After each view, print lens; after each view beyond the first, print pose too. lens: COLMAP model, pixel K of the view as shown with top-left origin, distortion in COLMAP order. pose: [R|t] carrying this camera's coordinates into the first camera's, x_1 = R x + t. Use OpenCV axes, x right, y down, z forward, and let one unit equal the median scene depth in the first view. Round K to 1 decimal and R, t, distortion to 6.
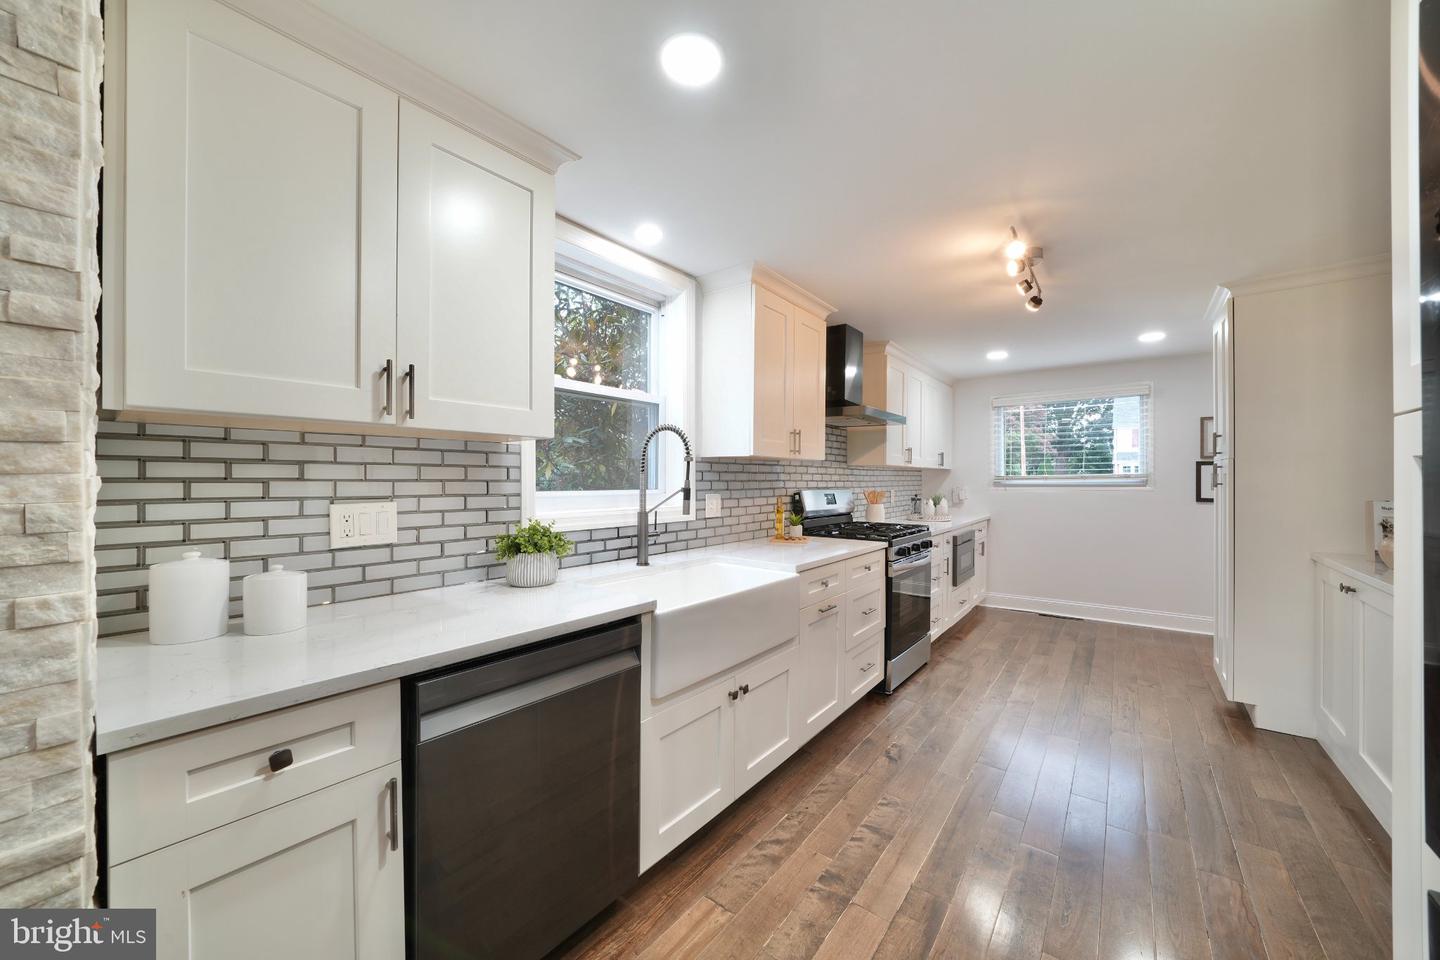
lens RADIAL K [[517.4, 0, 731.0], [0, 517.4, 481.8], [0, 0, 1]] dist [-0.003230, -0.000178]
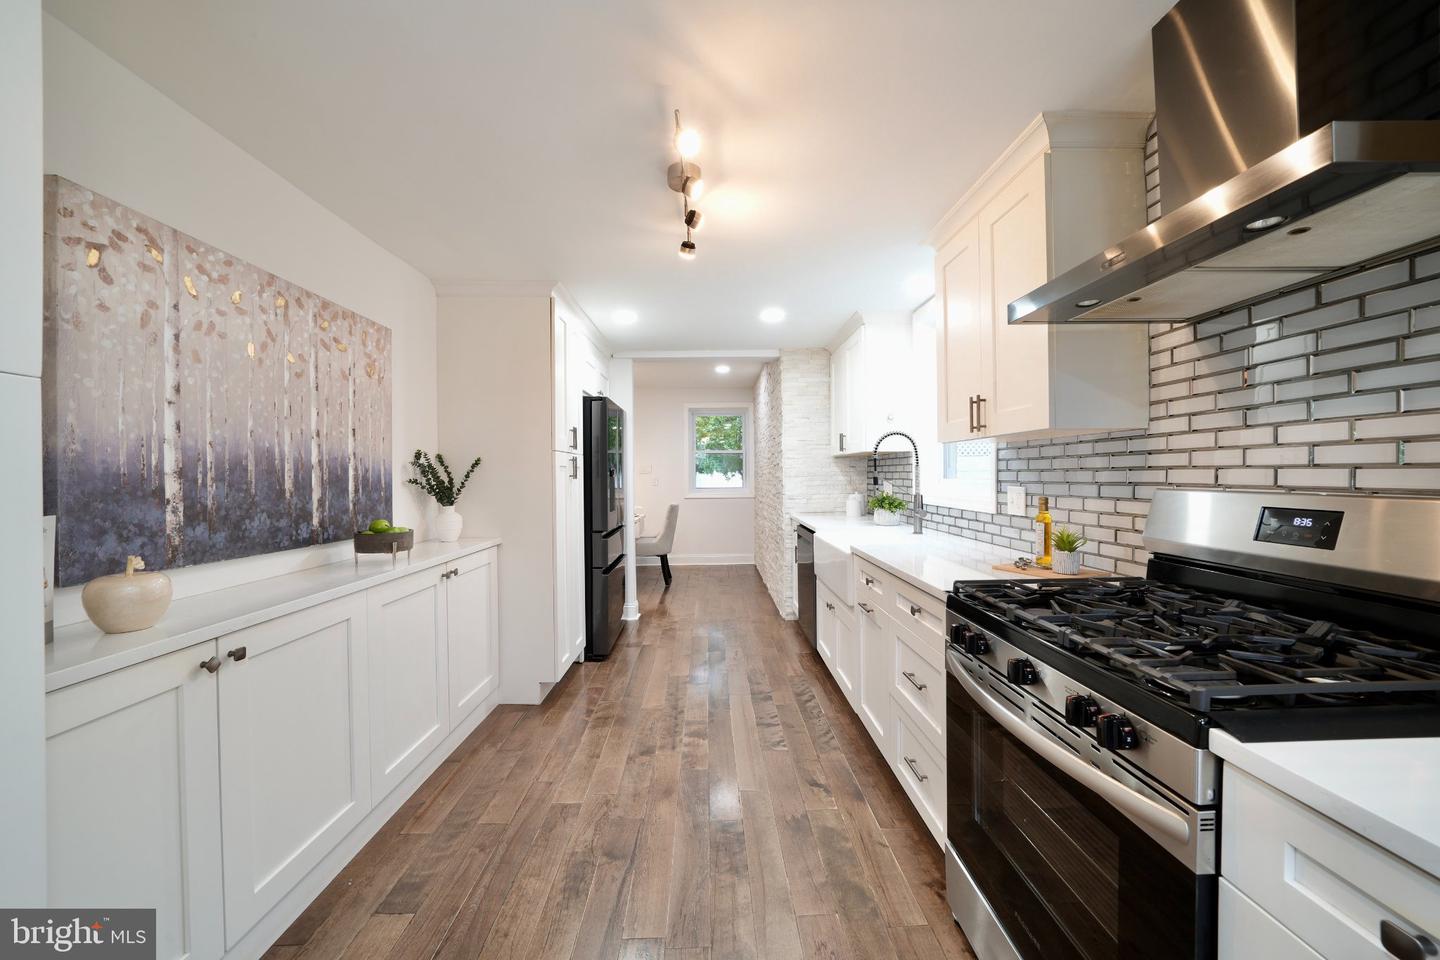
lens RADIAL K [[517.4, 0, 722.9], [0, 517.4, 476.6], [0, 0, 1]] dist [-0.003230, -0.000178]
pose [[-0.776261, 0.009431, -0.630341, 1.152972], [0.008699, 0.999953, 0.004249, 0.000300], [0.630352, -0.002185, -0.776306, 1.851623]]
